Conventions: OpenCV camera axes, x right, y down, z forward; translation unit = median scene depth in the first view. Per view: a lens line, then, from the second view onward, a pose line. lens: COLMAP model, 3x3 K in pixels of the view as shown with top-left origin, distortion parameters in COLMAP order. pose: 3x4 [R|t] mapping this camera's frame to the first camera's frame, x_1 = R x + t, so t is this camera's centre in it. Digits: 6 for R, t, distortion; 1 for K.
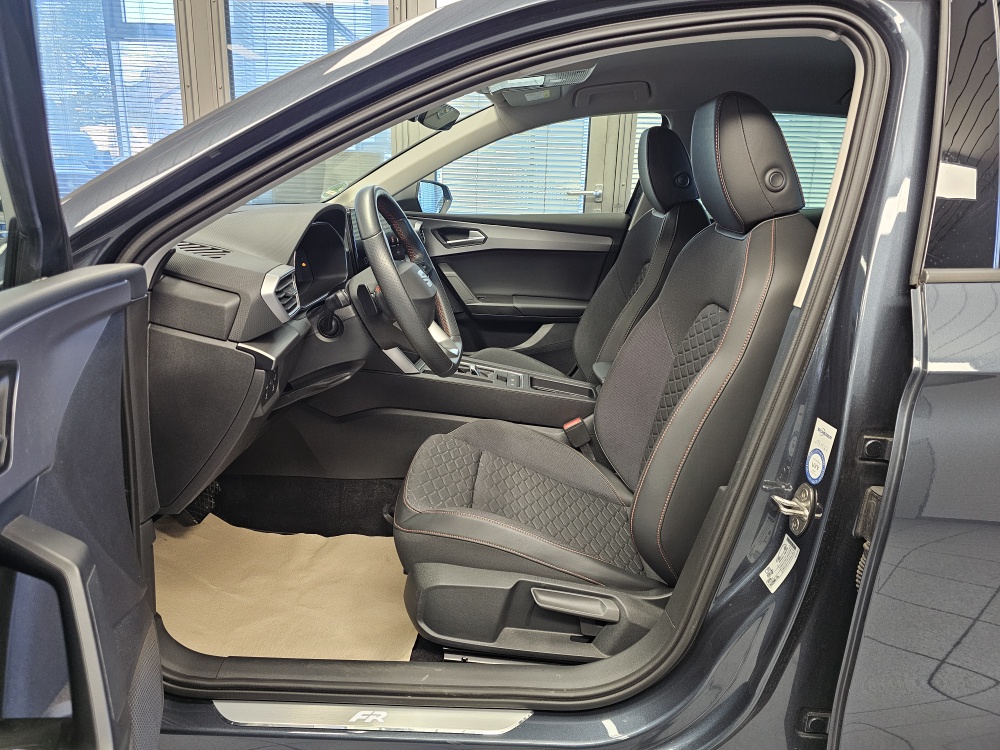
lens RADIAL K [[676.9, 0, 507.5], [0, 676.9, 357.0], [0, 0, 1]] dist [0.052952, -0.023145]
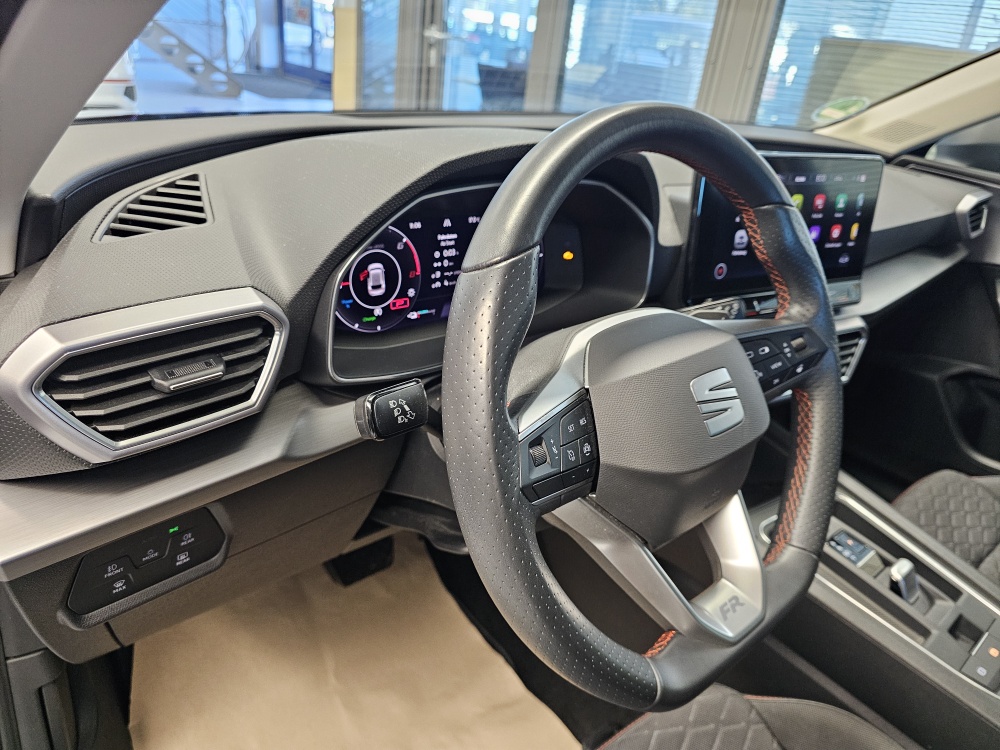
lens RADIAL K [[676.9, 0, 500.8], [0, 676.9, 369.8], [0, 0, 1]] dist [0.052952, -0.023145]
pose [[0.666596, 0.362411, -0.651389, 0.023201], [-0.269892, 0.931909, 0.242290, -0.229176], [0.694844, 0.014295, 0.719019, 0.855935]]
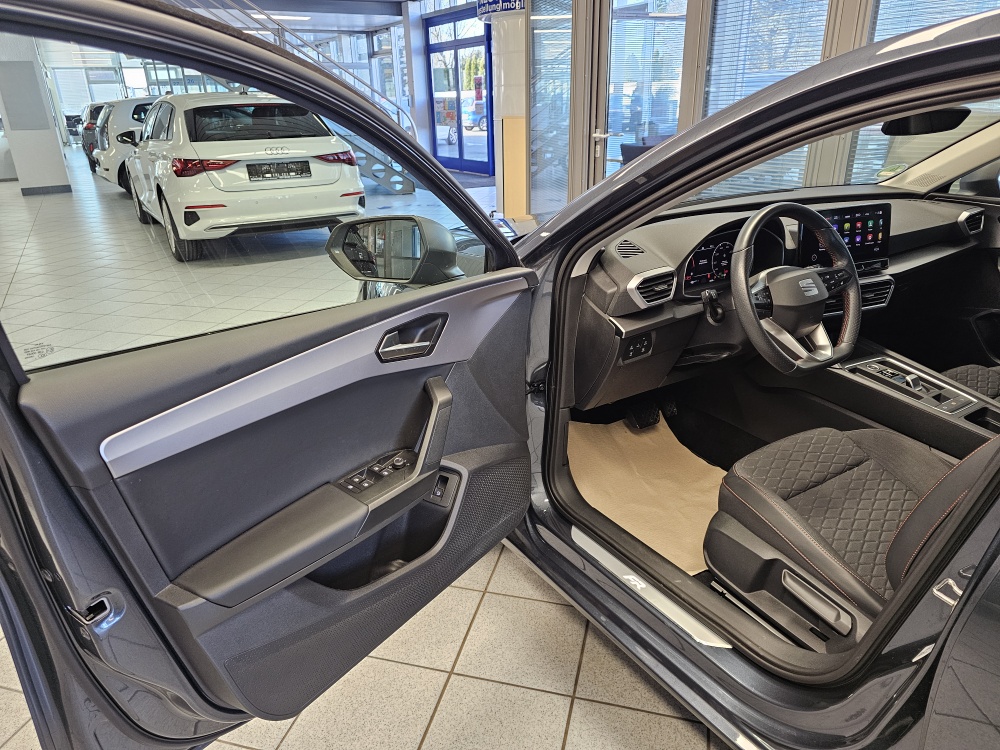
lens RADIAL K [[676.9, 0, 492.6], [0, 676.9, 373.8], [0, 0, 1]] dist [0.052952, -0.023145]
pose [[0.547639, 0.268504, -0.792463, 0.662274], [-0.168070, 0.963109, 0.210177, -0.160568], [0.819661, 0.018088, 0.572563, -0.098465]]
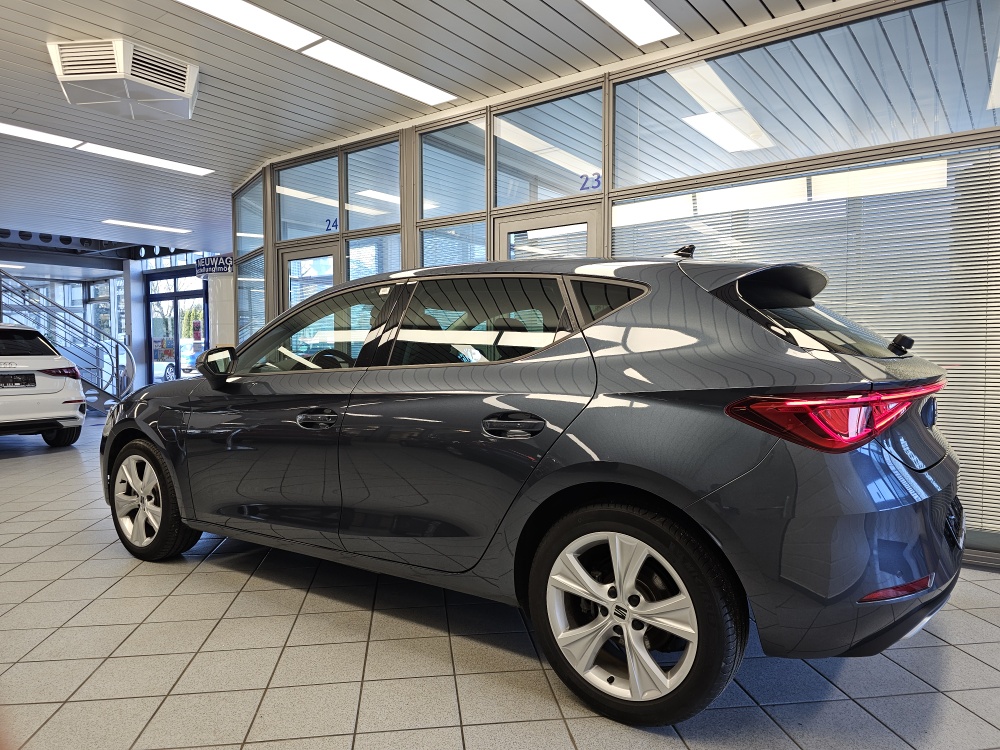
lens RADIAL K [[704.5, 0, 500.5], [0, 704.5, 379.1], [0, 0, 1]] dist [0.011251, -0.001687]
pose [[0.821225, -0.012281, -0.570473, 2.539088], [-0.115677, 0.975425, -0.187522, 0.407852], [0.558756, 0.219988, 0.799623, -1.111699]]
